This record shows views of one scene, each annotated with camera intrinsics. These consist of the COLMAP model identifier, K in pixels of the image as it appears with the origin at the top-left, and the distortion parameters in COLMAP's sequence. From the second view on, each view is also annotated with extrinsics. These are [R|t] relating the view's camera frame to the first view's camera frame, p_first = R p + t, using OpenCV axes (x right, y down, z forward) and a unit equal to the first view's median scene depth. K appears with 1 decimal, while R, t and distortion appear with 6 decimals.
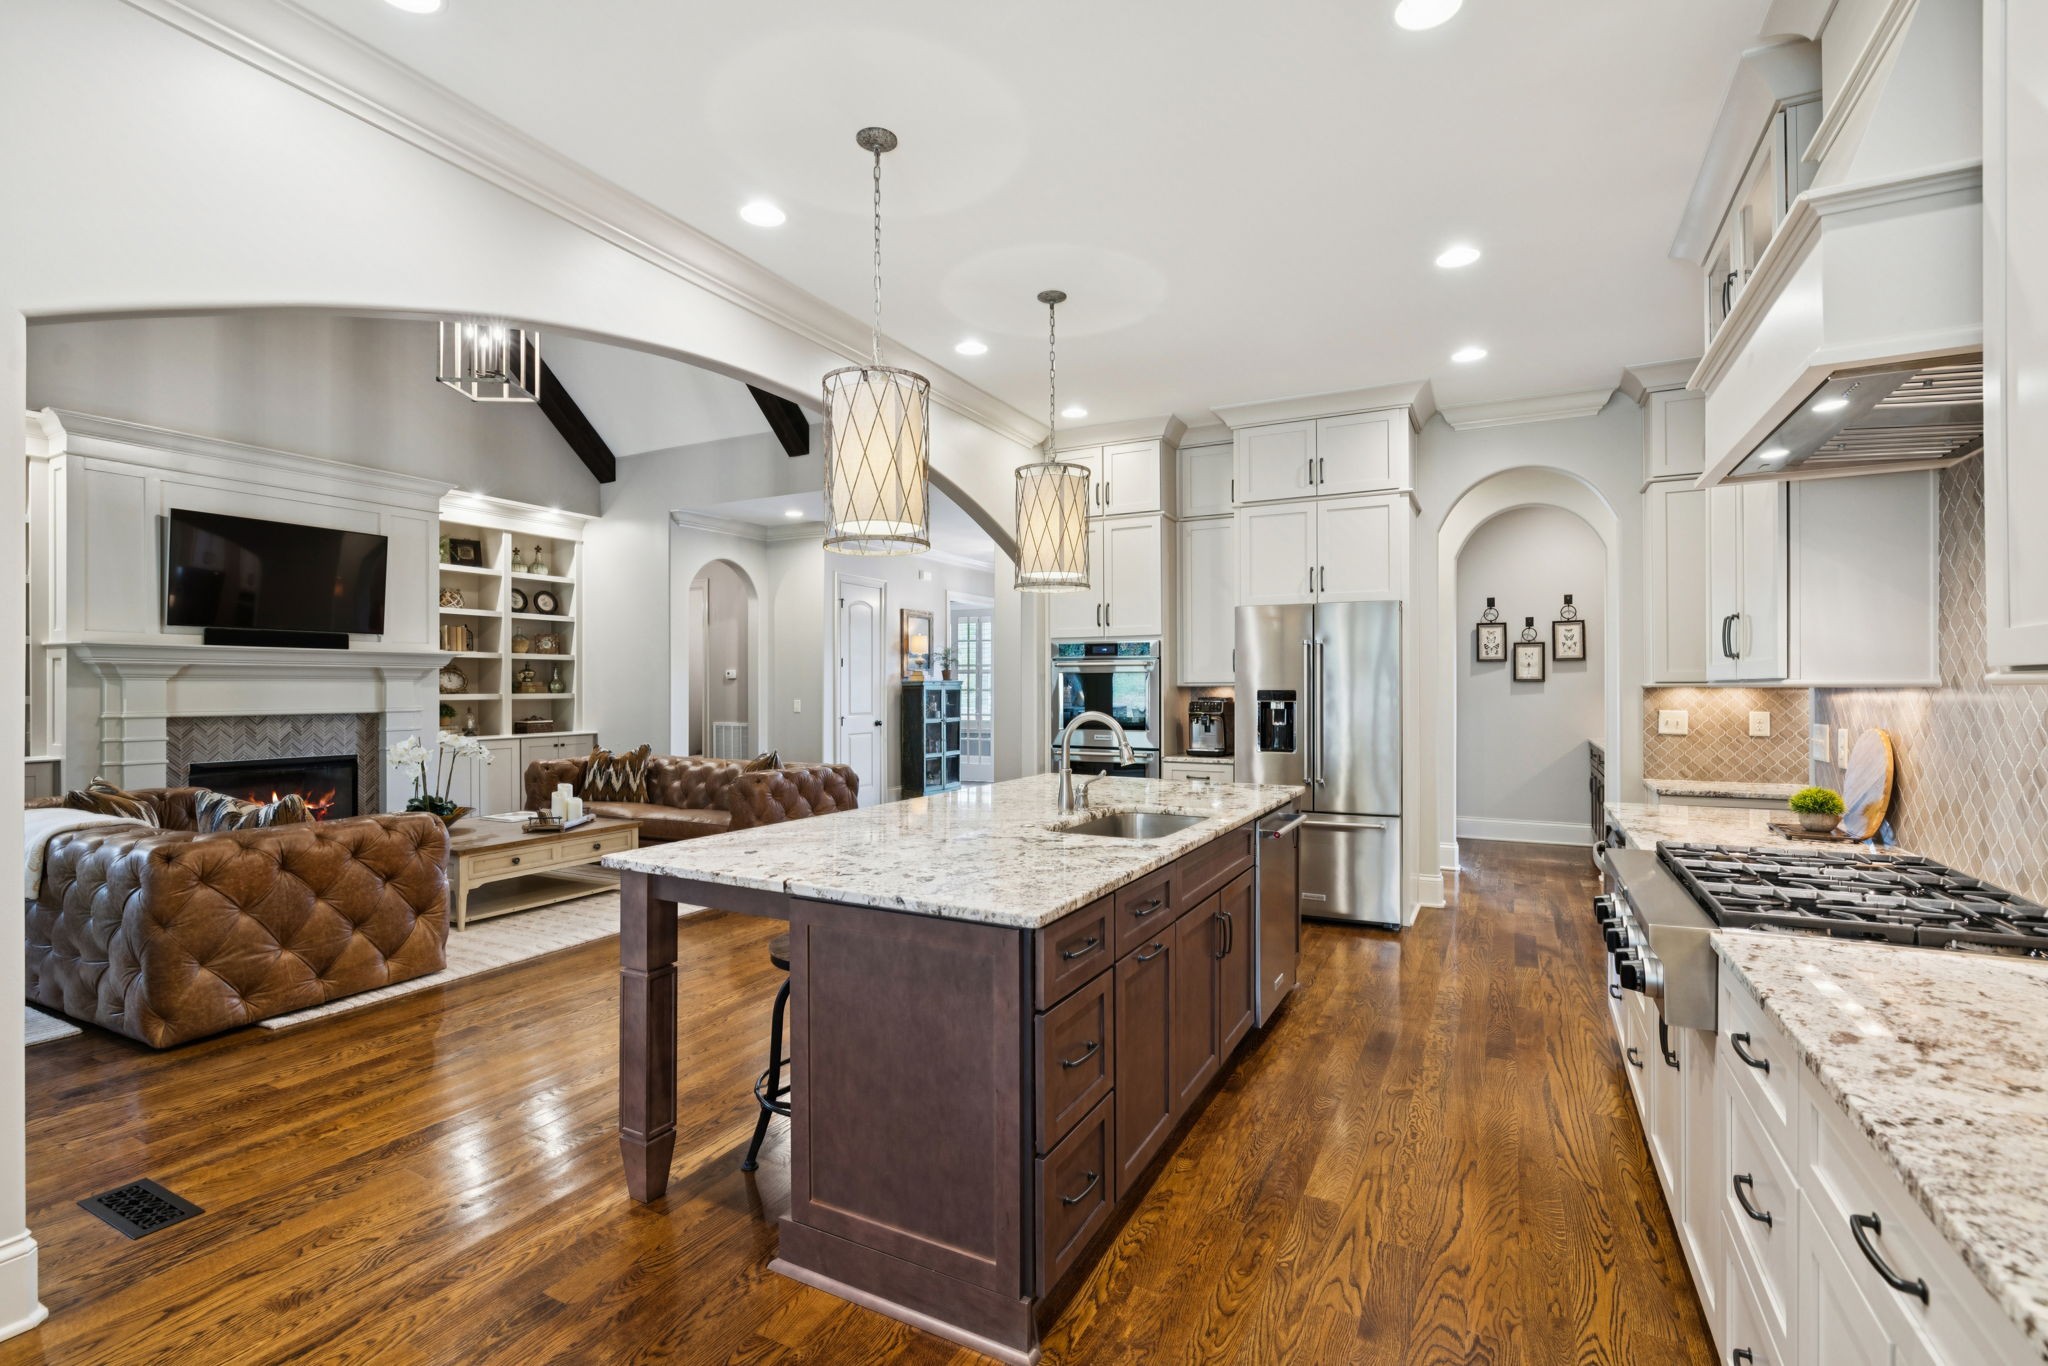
lens RADIAL K [[957.4, 0, 1020.4], [0, 957.4, 673.2], [0, 0, 1]] dist [0.001011, -0.000039]
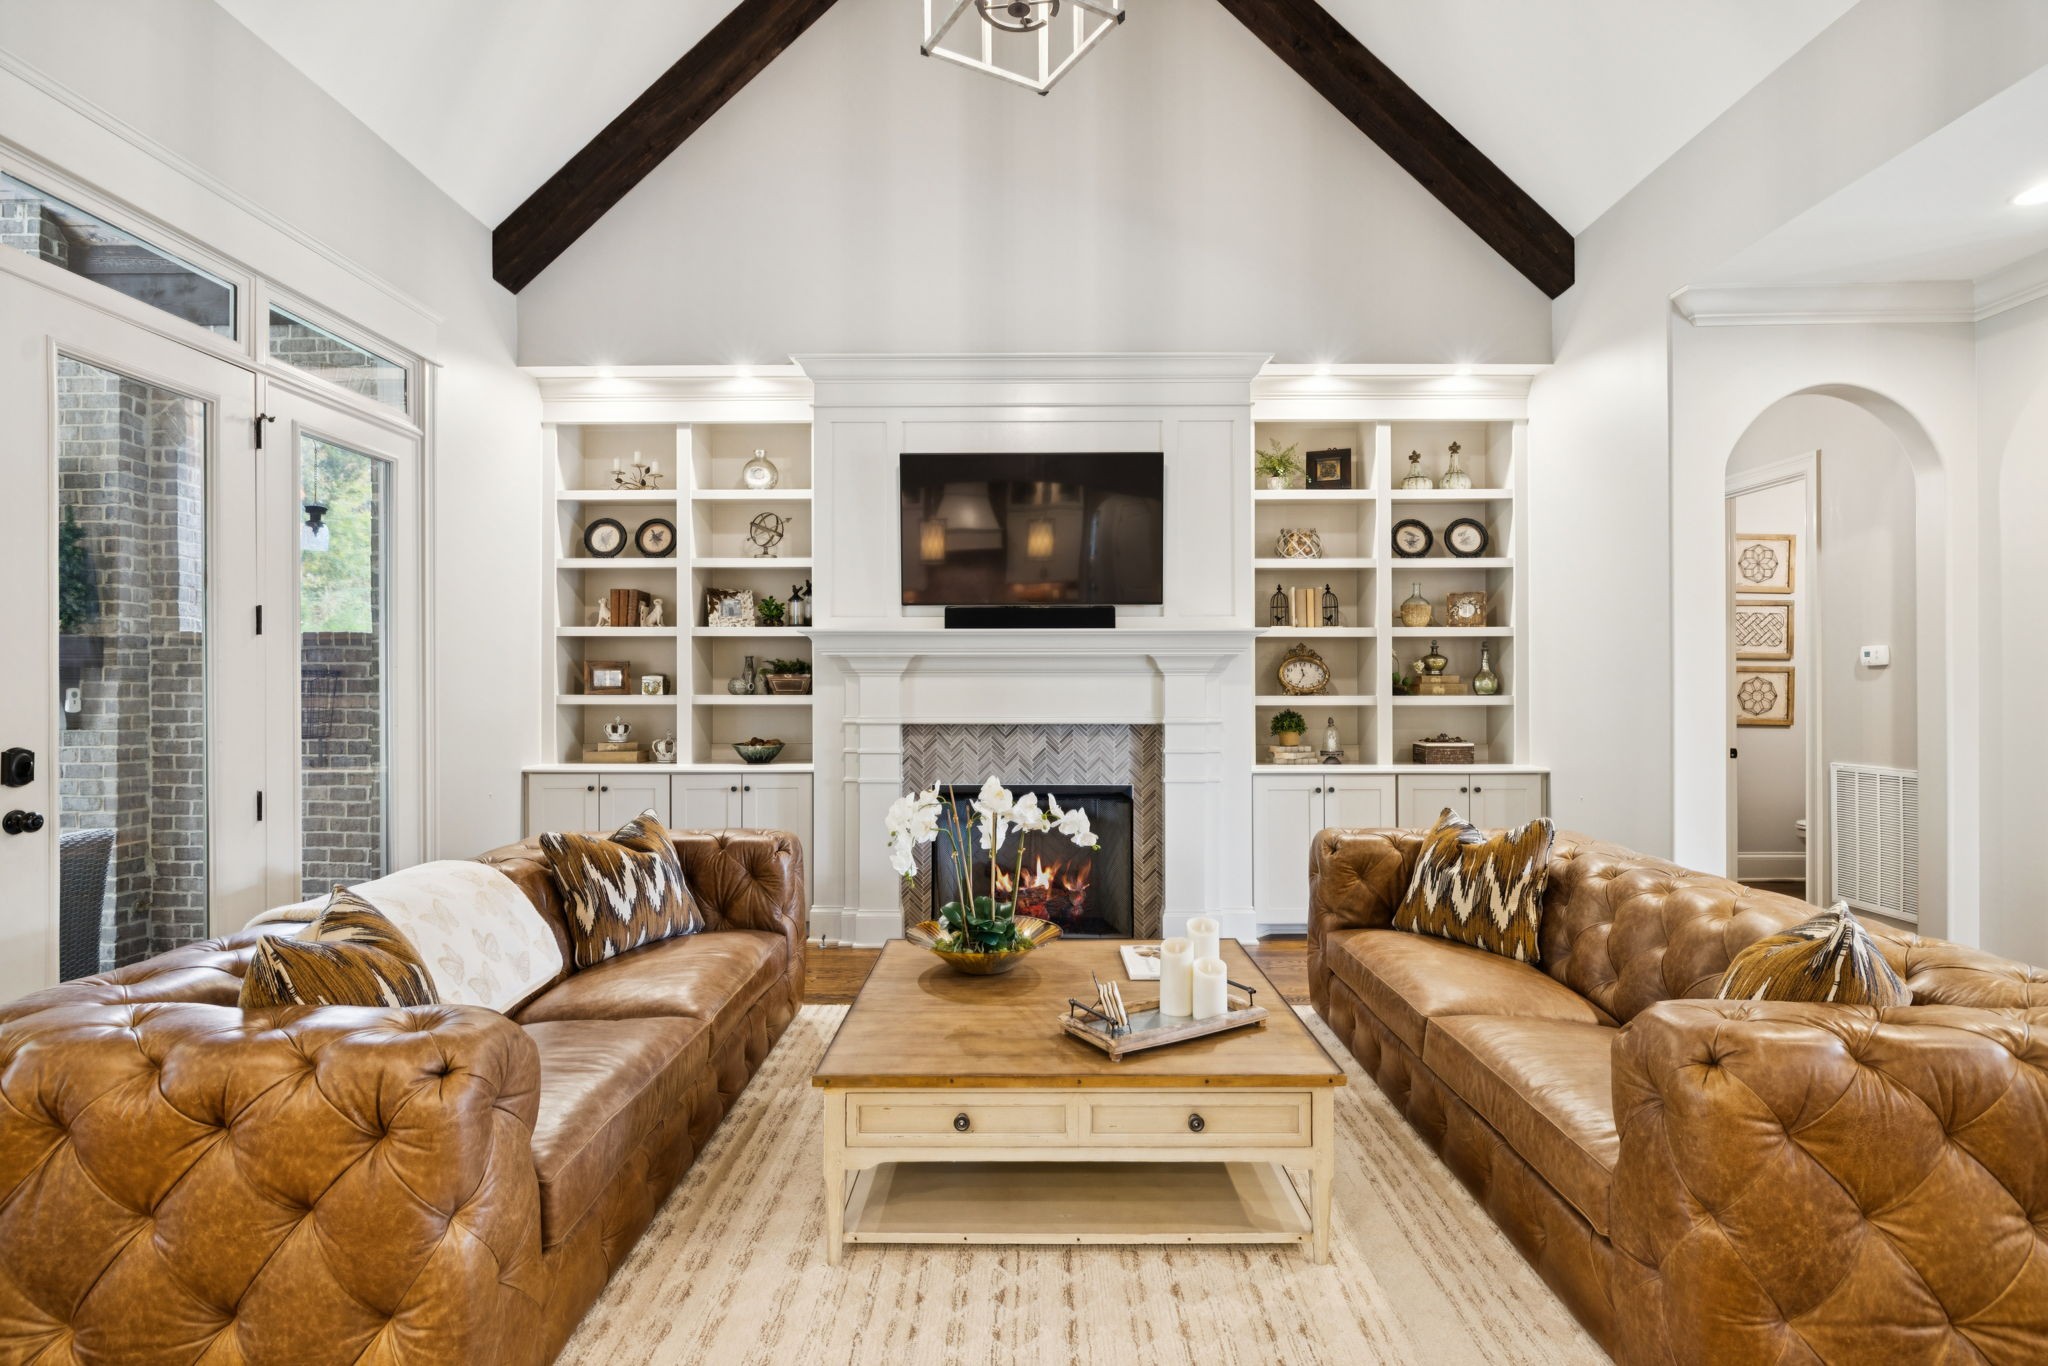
lens RADIAL K [[1009.0, 0, 1024.0], [0, 1009.0, 683.0], [0, 0, 1]] dist [-0.002623, 0.000323]
pose [[0.463060, 0.002098, -0.886324, -0.099338], [0.013463, 0.999865, 0.009400, 0.005436], [0.886224, -0.016285, 0.462970, 0.594546]]
